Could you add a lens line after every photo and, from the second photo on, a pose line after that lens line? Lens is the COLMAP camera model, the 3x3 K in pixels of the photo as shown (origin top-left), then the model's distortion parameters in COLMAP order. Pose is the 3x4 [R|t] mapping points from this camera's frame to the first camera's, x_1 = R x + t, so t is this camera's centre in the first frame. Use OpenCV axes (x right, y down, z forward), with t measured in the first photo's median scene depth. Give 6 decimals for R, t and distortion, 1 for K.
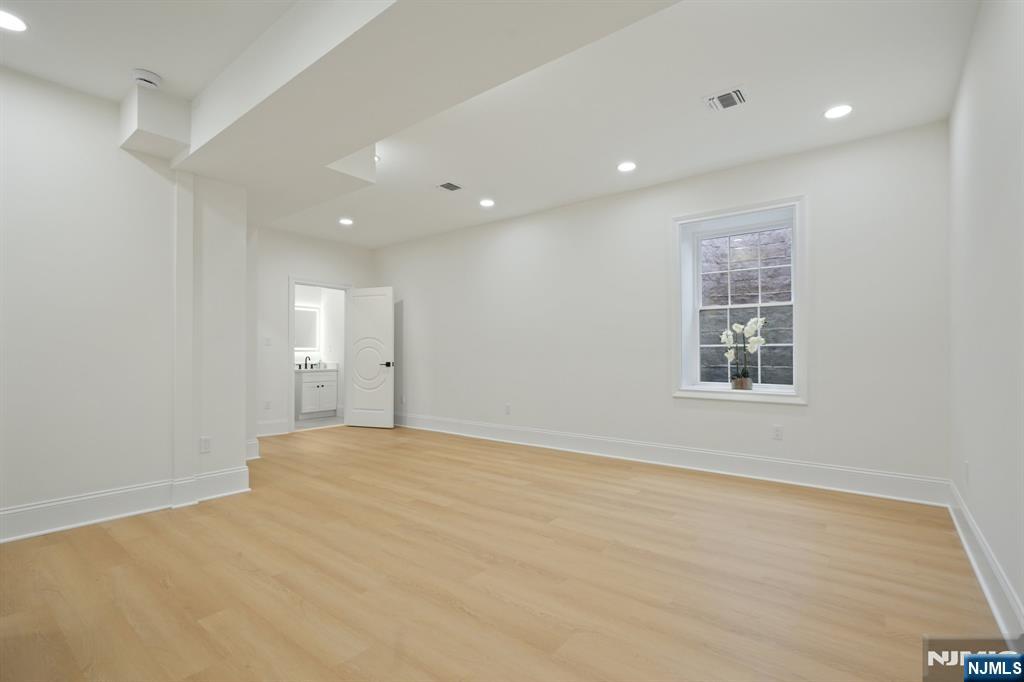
lens RADIAL K [[469.5, 0, 514.1], [0, 469.5, 341.5], [0, 0, 1]] dist [-0.006959, 0.002429]
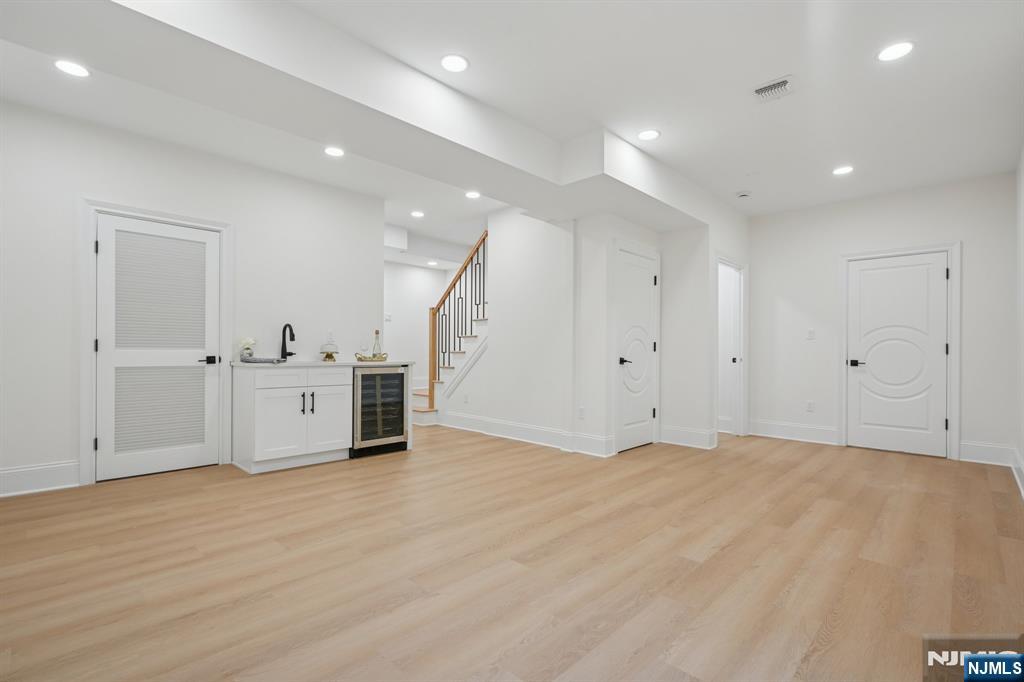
lens RADIAL K [[469.5, 0, 513.5], [0, 469.5, 348.6], [0, 0, 1]] dist [-0.006959, 0.002429]
pose [[-0.105889, -0.002307, -0.994375, 0.651122], [0.017190, 0.999844, -0.004151, 0.030081], [0.994229, -0.017533, -0.105833, 0.839362]]
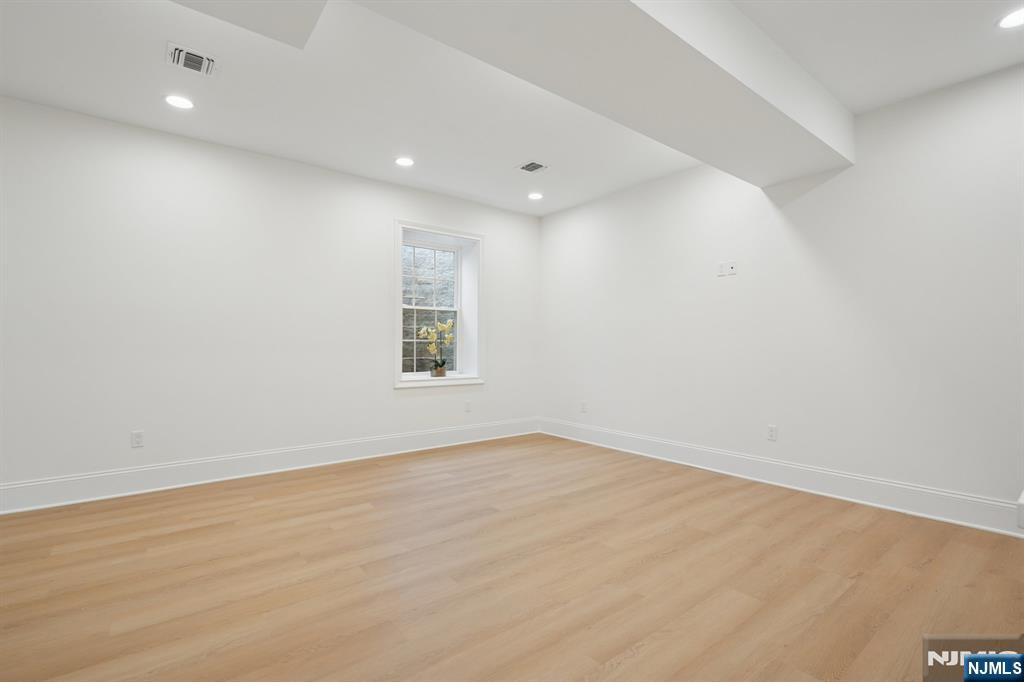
lens RADIAL K [[469.5, 0, 513.8], [0, 469.5, 335.2], [0, 0, 1]] dist [-0.006959, 0.002429]
pose [[0.237607, 0.021242, 0.971129, -0.724632], [-0.023488, 0.999594, -0.016117, 0.009649], [-0.971077, -0.018980, 0.238009, 0.560753]]
